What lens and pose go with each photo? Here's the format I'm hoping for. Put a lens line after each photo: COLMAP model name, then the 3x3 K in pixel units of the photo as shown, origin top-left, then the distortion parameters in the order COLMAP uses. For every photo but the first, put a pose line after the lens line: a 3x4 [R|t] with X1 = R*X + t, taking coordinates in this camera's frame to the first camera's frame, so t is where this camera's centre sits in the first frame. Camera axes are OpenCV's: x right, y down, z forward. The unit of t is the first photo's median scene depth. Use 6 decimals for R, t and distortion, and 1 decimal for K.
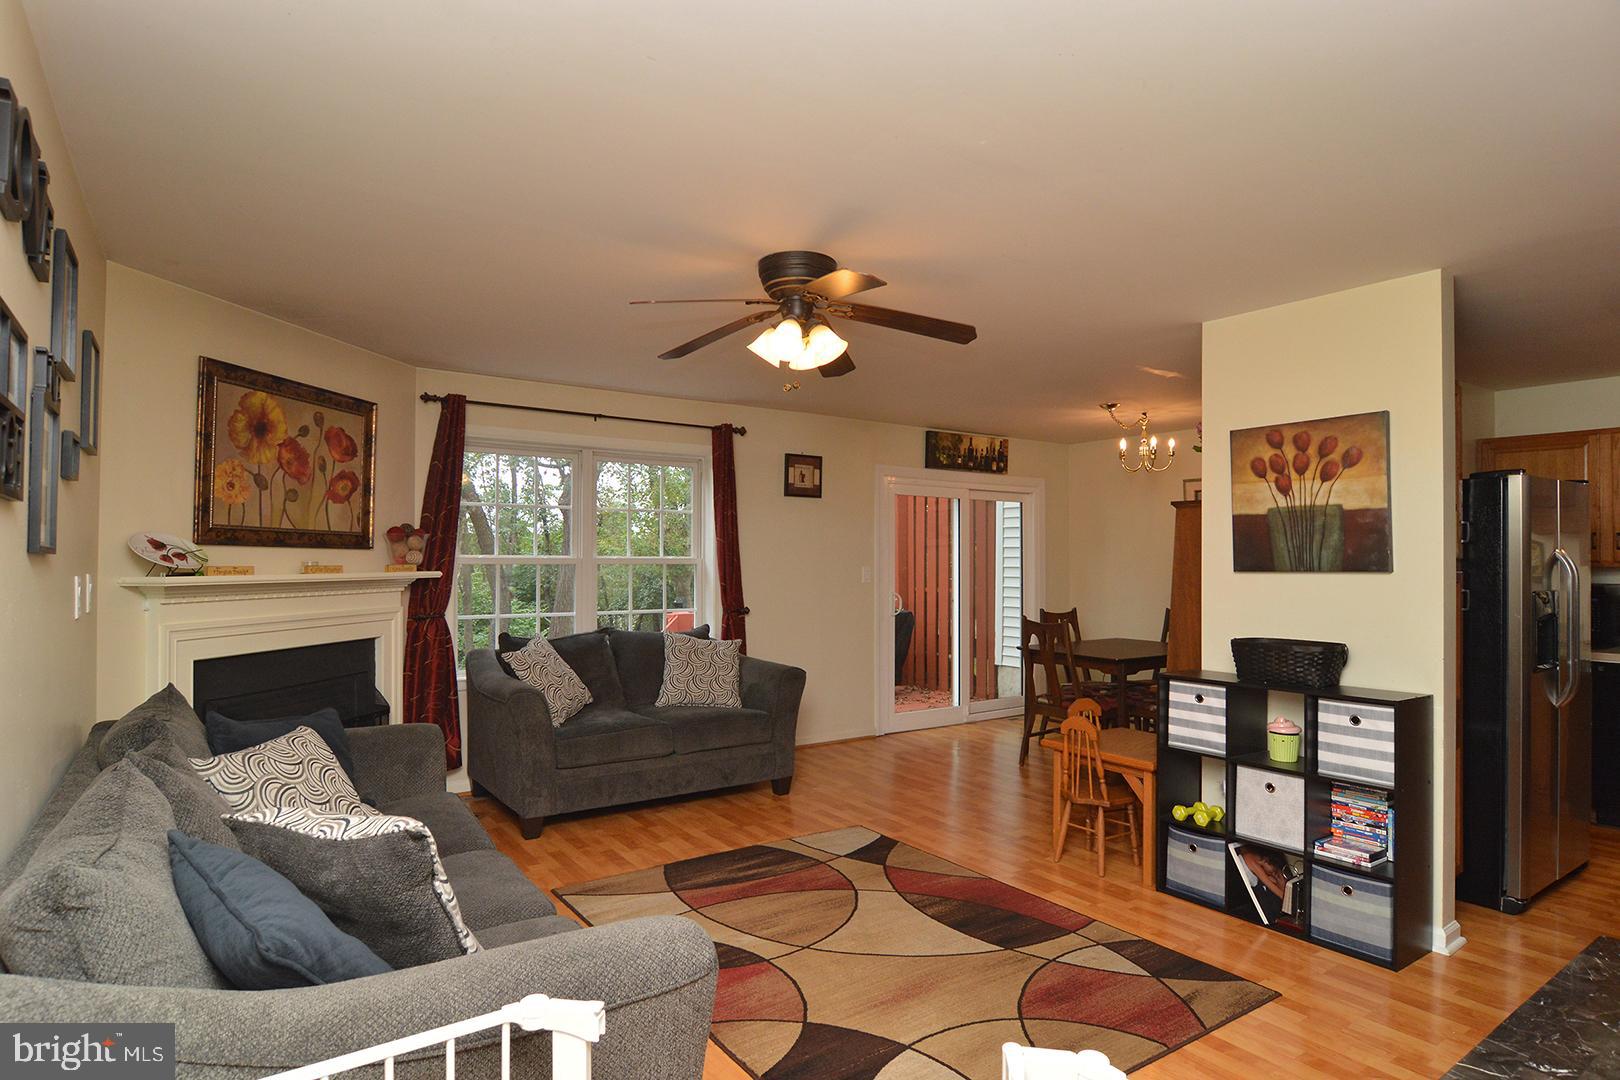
lens RADIAL K [[880.8, 0, 804.5], [0, 880.8, 548.4], [0, 0, 1]] dist [-0.004826, -0.011904]
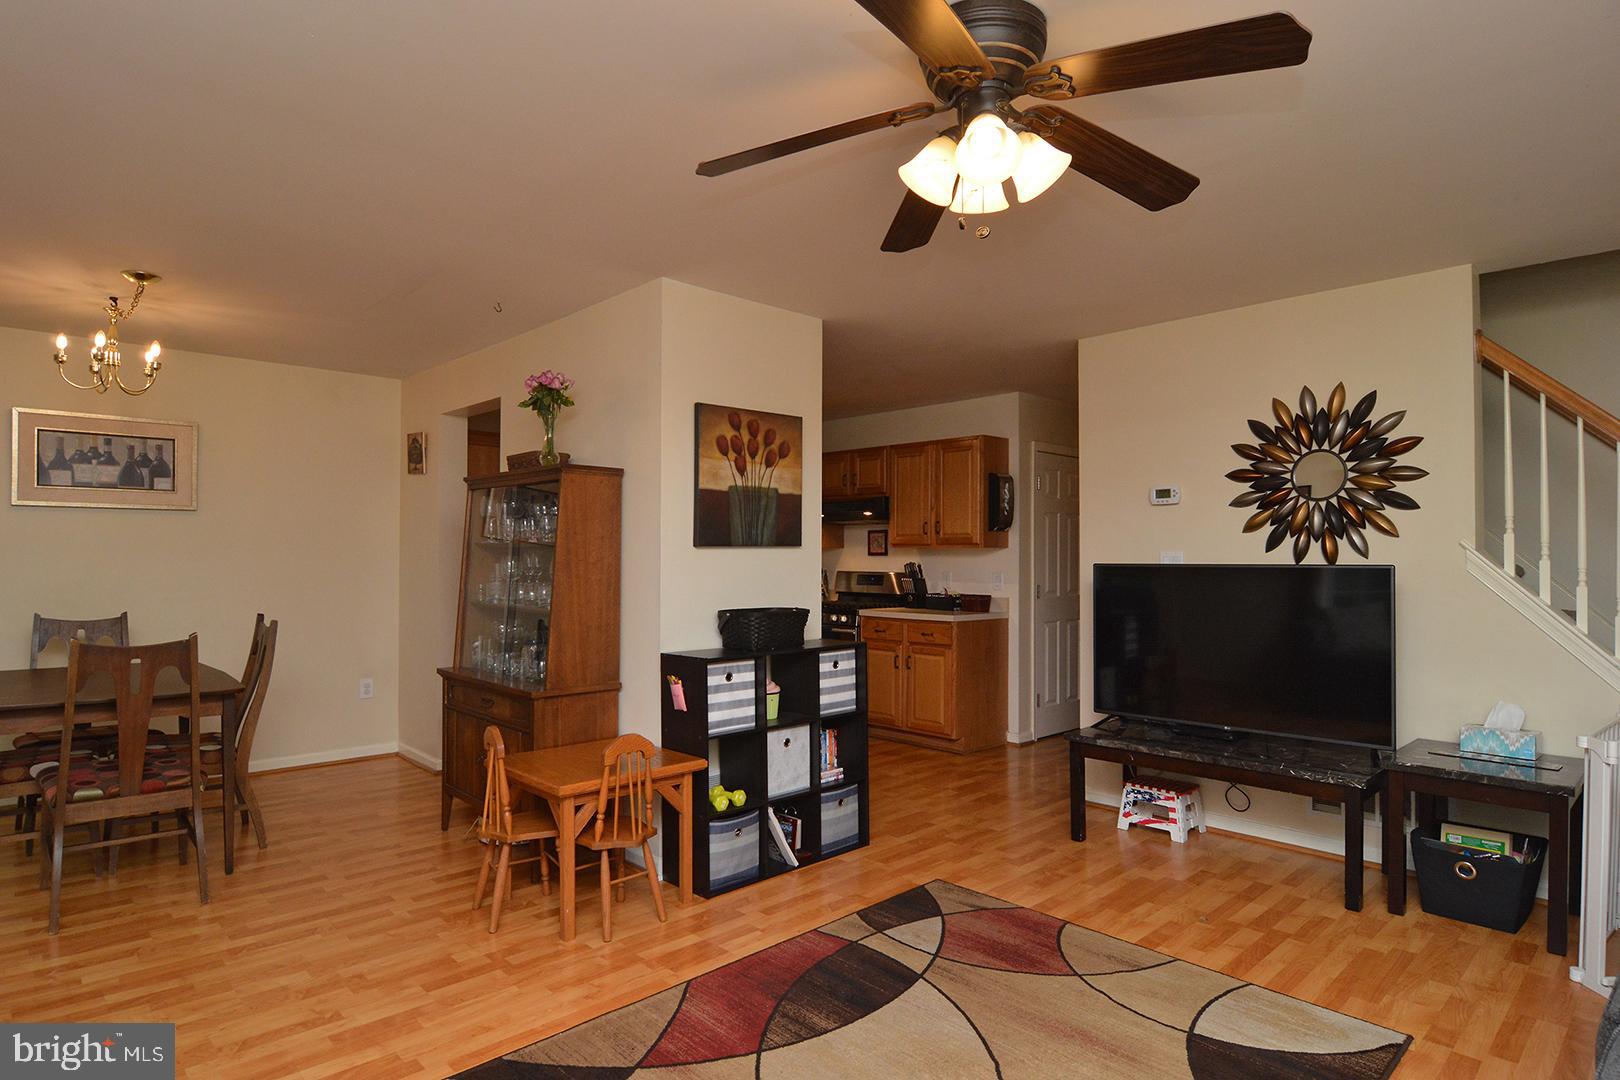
lens RADIAL K [[880.8, 0, 804.5], [0, 880.8, 548.4], [0, 0, 1]] dist [-0.004826, -0.011904]
pose [[-0.156328, 0.004179, 0.987696, -0.476034], [-0.015755, 0.999853, -0.006724, 0.031676], [-0.987580, -0.016613, -0.156239, 0.981589]]
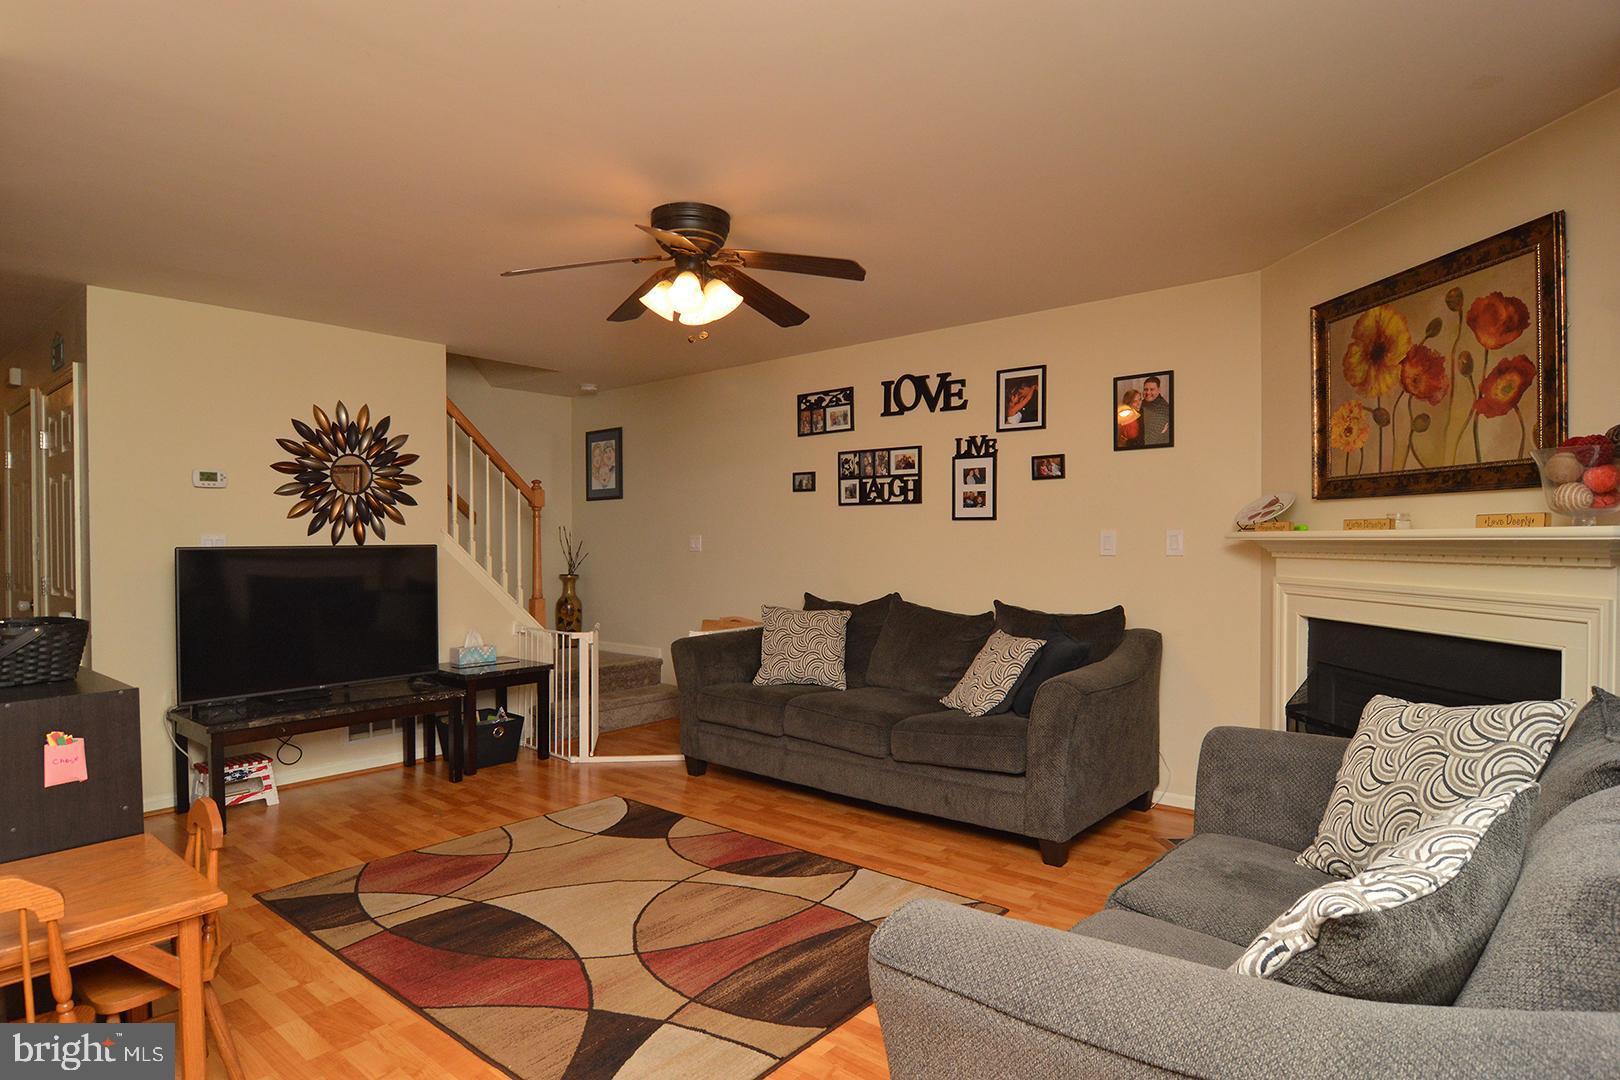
lens RADIAL K [[880.8, 0, 804.5], [0, 880.8, 548.4], [0, 0, 1]] dist [-0.004826, -0.011904]
pose [[-0.964237, 0.003254, -0.265020, 0.107937], [0.004439, 0.999983, -0.003874, 0.045781], [0.265003, -0.004912, -0.964235, 1.613245]]
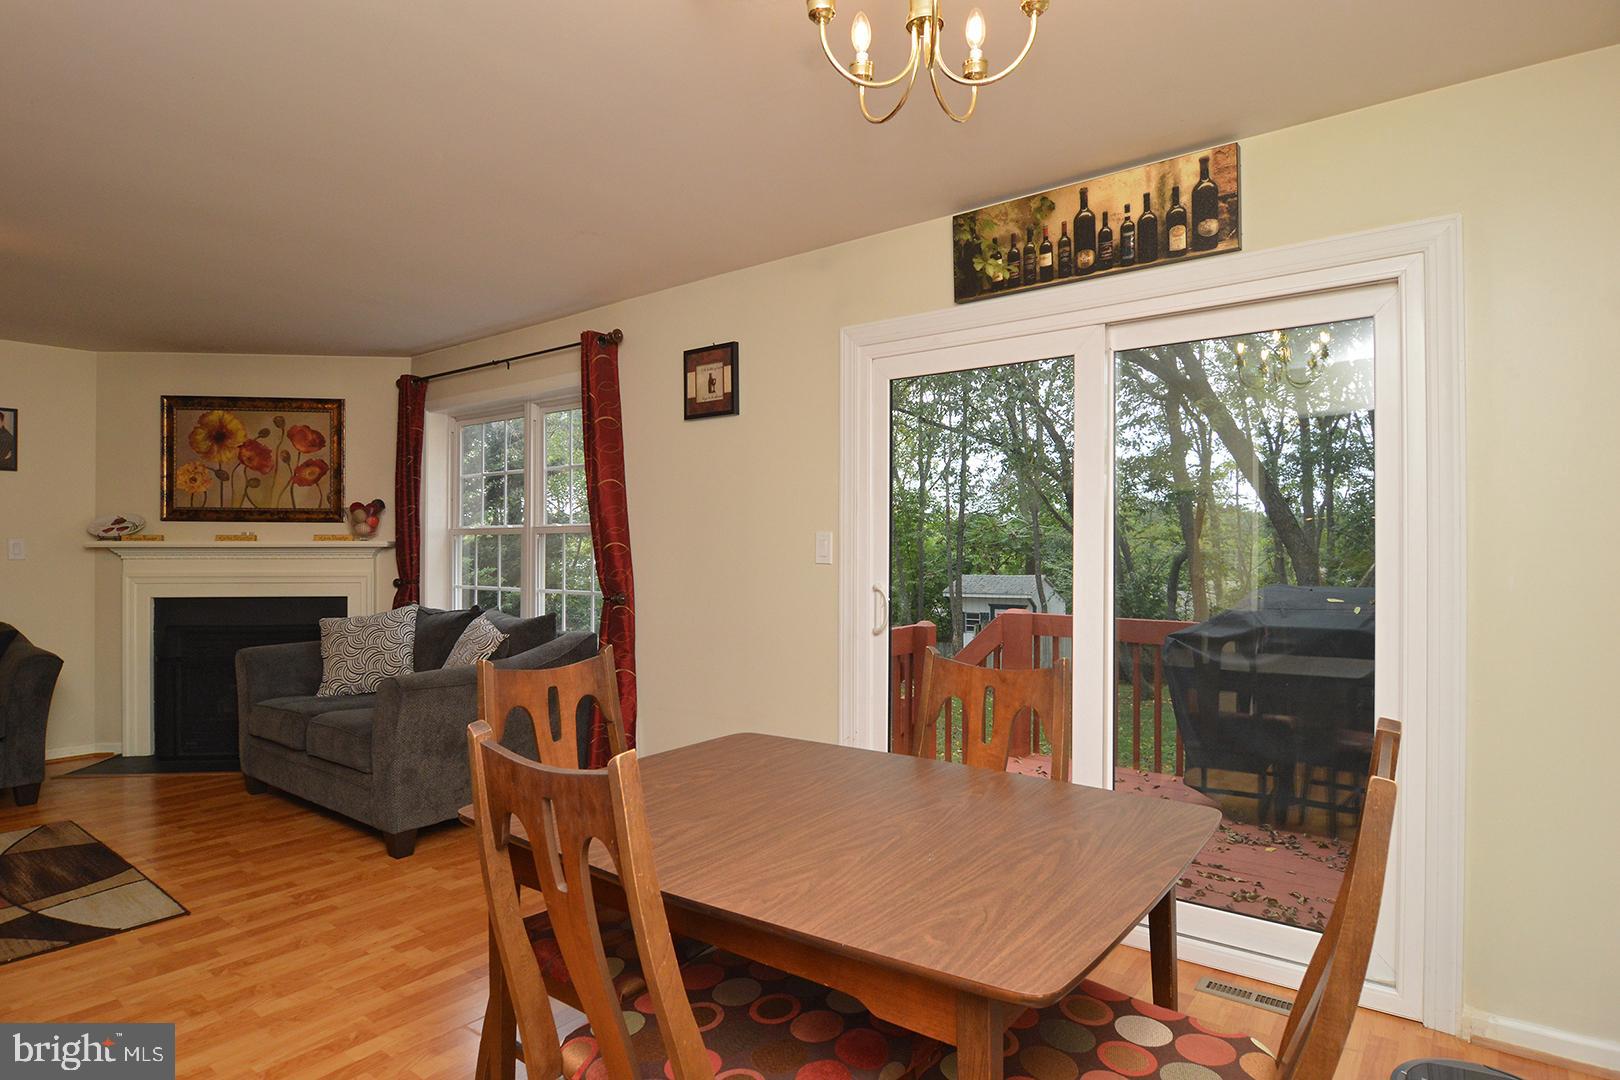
lens RADIAL K [[880.8, 0, 804.5], [0, 880.8, 548.4], [0, 0, 1]] dist [-0.004826, -0.011904]
pose [[0.297048, -0.003107, -0.954857, 0.961969], [0.014157, 0.999899, 0.001151, 0.050555], [0.954757, -0.013860, 0.297062, 1.442495]]
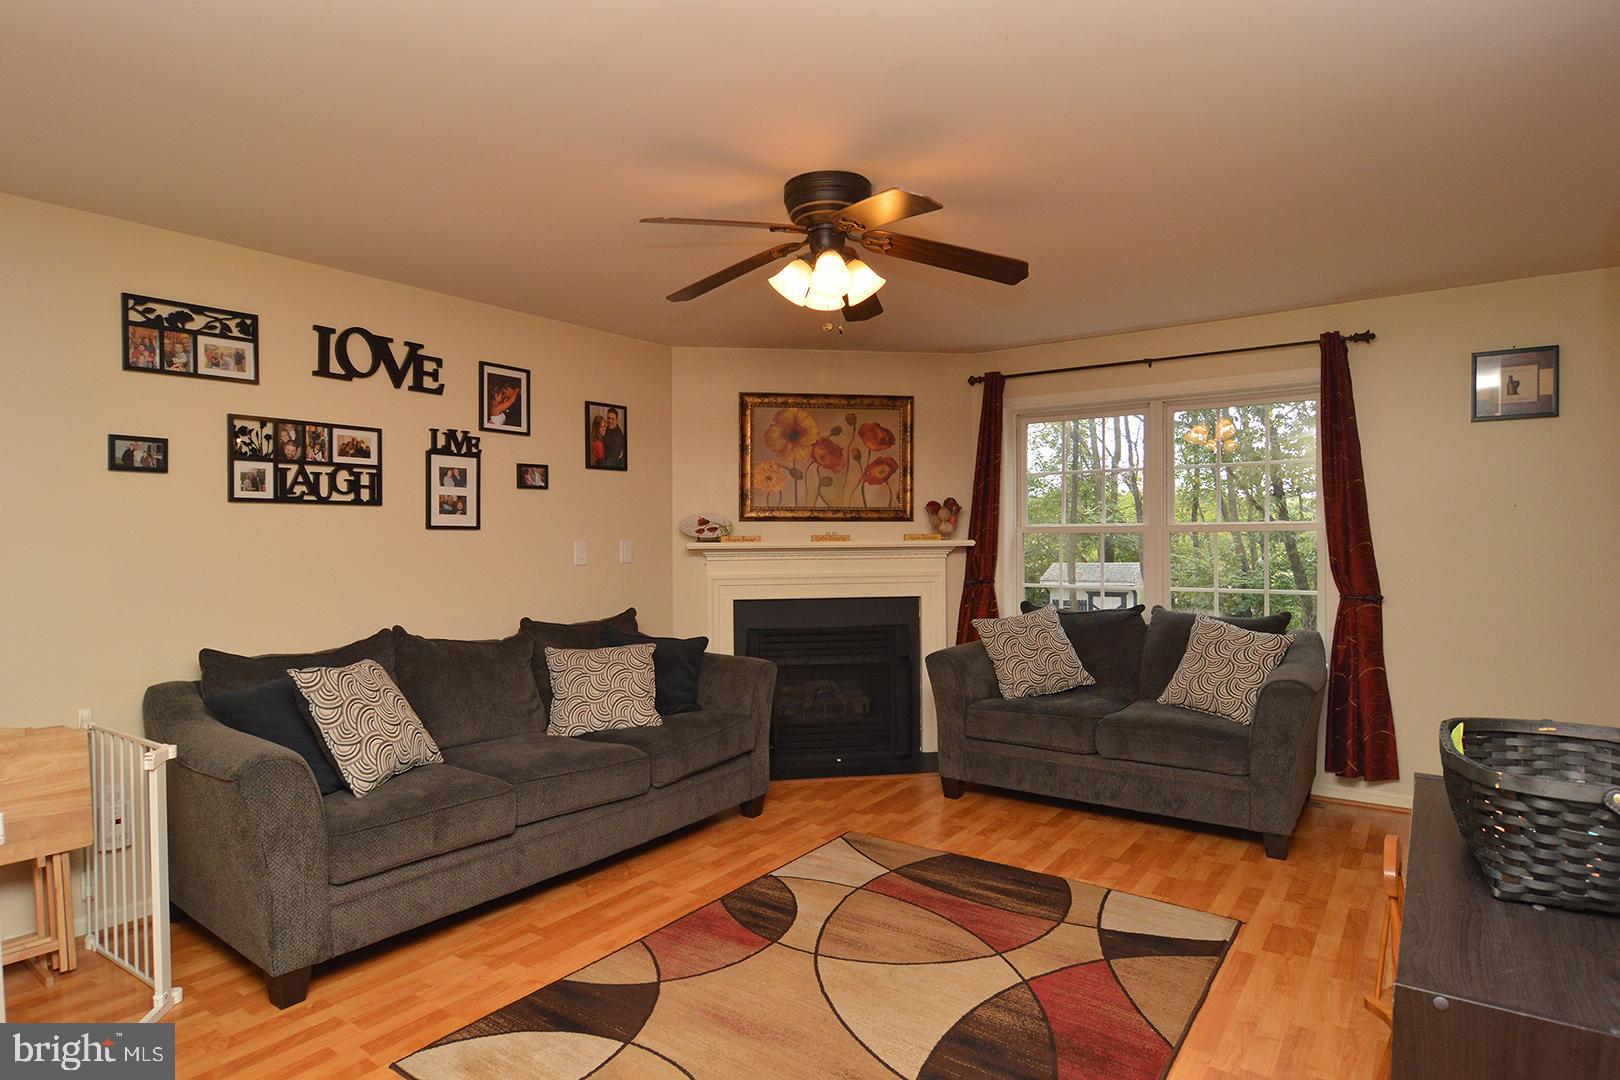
lens RADIAL K [[880.8, 0, 804.5], [0, 880.8, 548.4], [0, 0, 1]] dist [-0.004826, -0.011904]
pose [[0.332757, 0.007865, -0.942980, 0.661995], [0.021720, 0.999636, 0.016002, 0.017637], [0.942763, -0.025807, 0.332465, 0.546641]]
